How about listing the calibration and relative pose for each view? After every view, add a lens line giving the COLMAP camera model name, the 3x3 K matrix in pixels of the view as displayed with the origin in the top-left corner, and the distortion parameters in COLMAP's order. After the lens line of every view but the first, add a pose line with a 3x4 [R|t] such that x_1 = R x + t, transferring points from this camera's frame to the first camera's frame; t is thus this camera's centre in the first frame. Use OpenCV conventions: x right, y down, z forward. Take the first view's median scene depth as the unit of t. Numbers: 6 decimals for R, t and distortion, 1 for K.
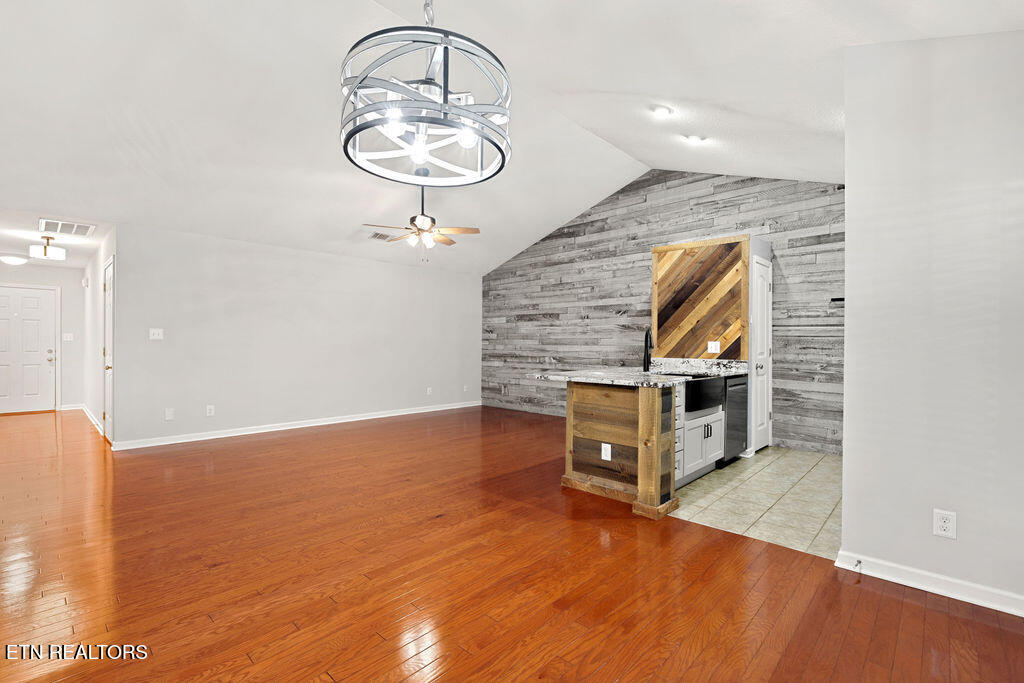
lens RADIAL K [[452.3, 0, 508.9], [0, 452.3, 343.4], [0, 0, 1]] dist [-0.000515, -0.000032]
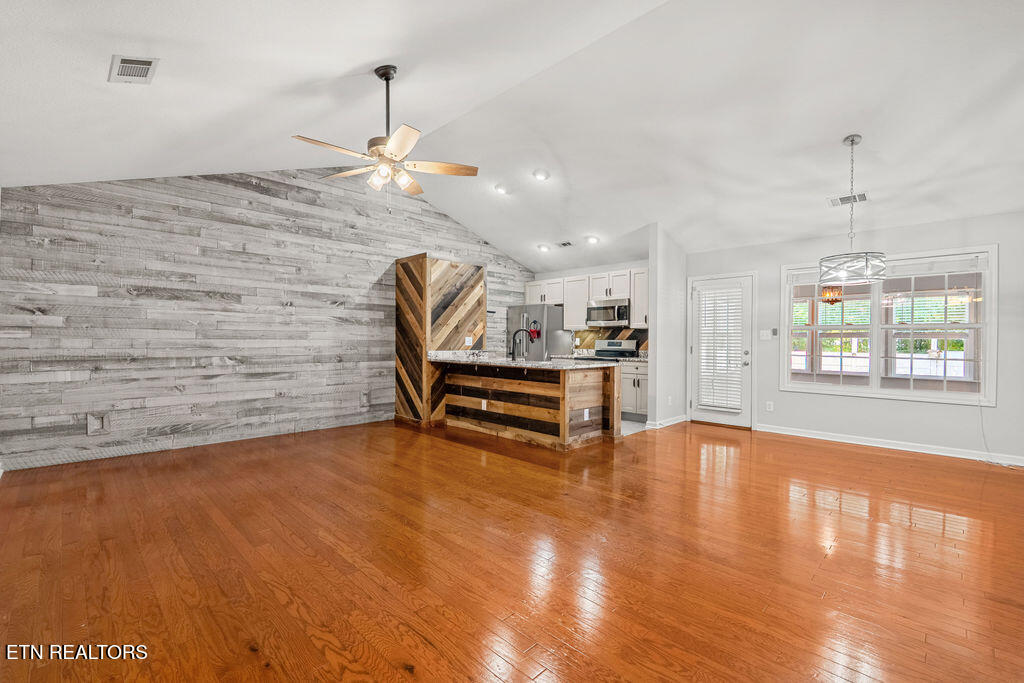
lens RADIAL K [[452.3, 0, 508.9], [0, 452.3, 343.4], [0, 0, 1]] dist [-0.000515, -0.000032]
pose [[0.026963, -0.011902, 0.999566, -0.636017], [-0.008104, 0.999894, 0.012124, -0.001799], [-0.999604, -0.008427, 0.026864, 0.614772]]
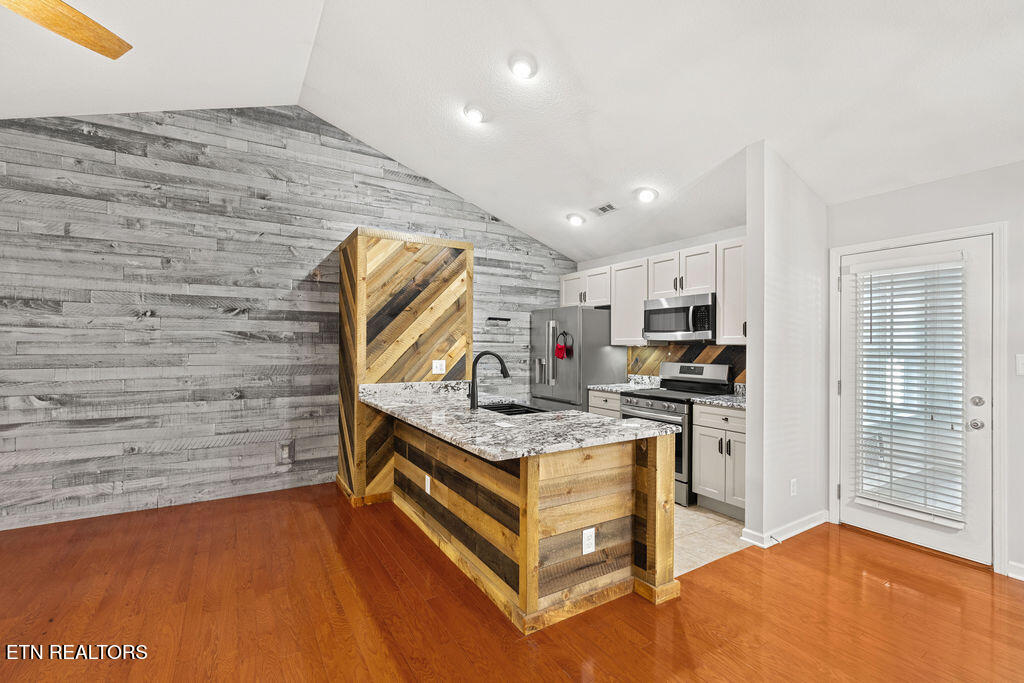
lens RADIAL K [[452.3, 0, 508.9], [0, 452.3, 343.4], [0, 0, 1]] dist [-0.000515, -0.000032]
pose [[0.255879, -0.000751, 0.966709, -0.239368], [-0.005046, 0.999985, 0.002113, -0.027565], [-0.966696, -0.005418, 0.255871, 0.477757]]
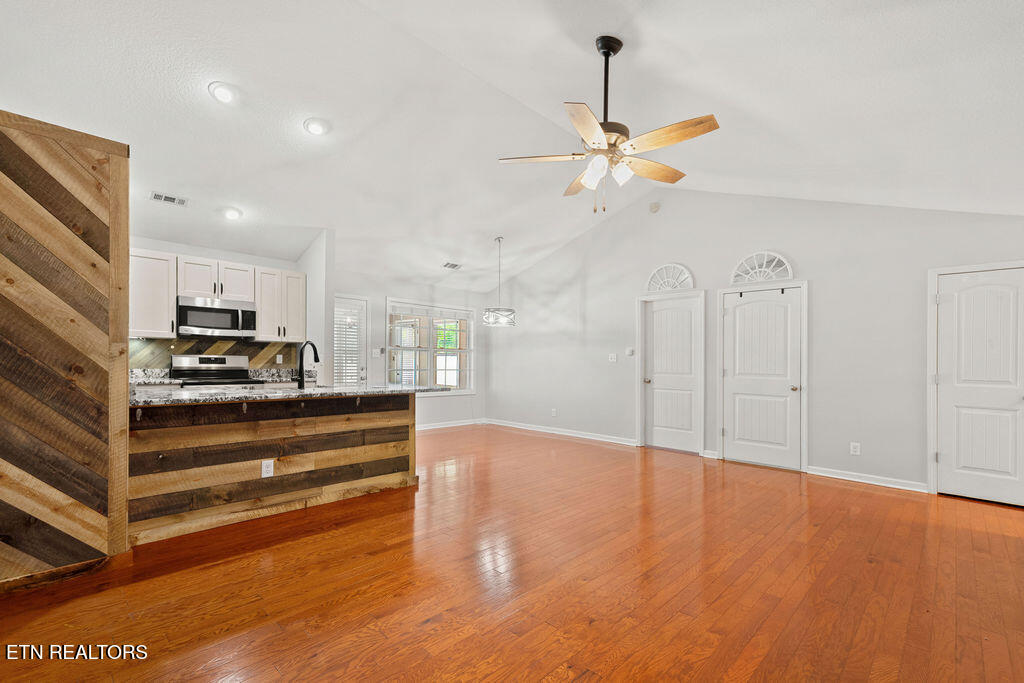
lens RADIAL K [[462.7, 0, 505.5], [0, 462.7, 355.8], [0, 0, 1]] dist [-0.000554, -0.000250]
pose [[-0.999741, -0.020825, 0.009184, -0.058951], [-0.020943, 0.999698, -0.012889, 0.002109], [-0.008913, -0.013078, -0.999875, 1.185040]]
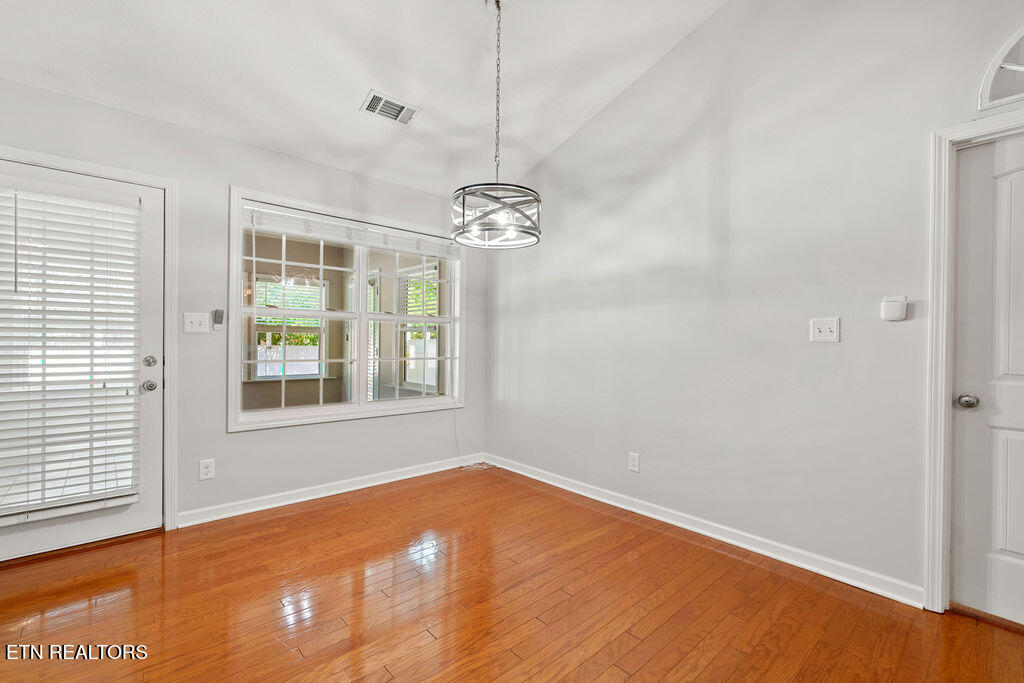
lens RADIAL K [[452.3, 0, 508.9], [0, 452.3, 343.4], [0, 0, 1]] dist [-0.000515, -0.000032]
pose [[-0.997432, -0.016635, 0.069664, -0.069734], [-0.016262, 0.999850, 0.005907, 0.001164], [-0.069752, 0.004758, -0.997553, 0.537507]]
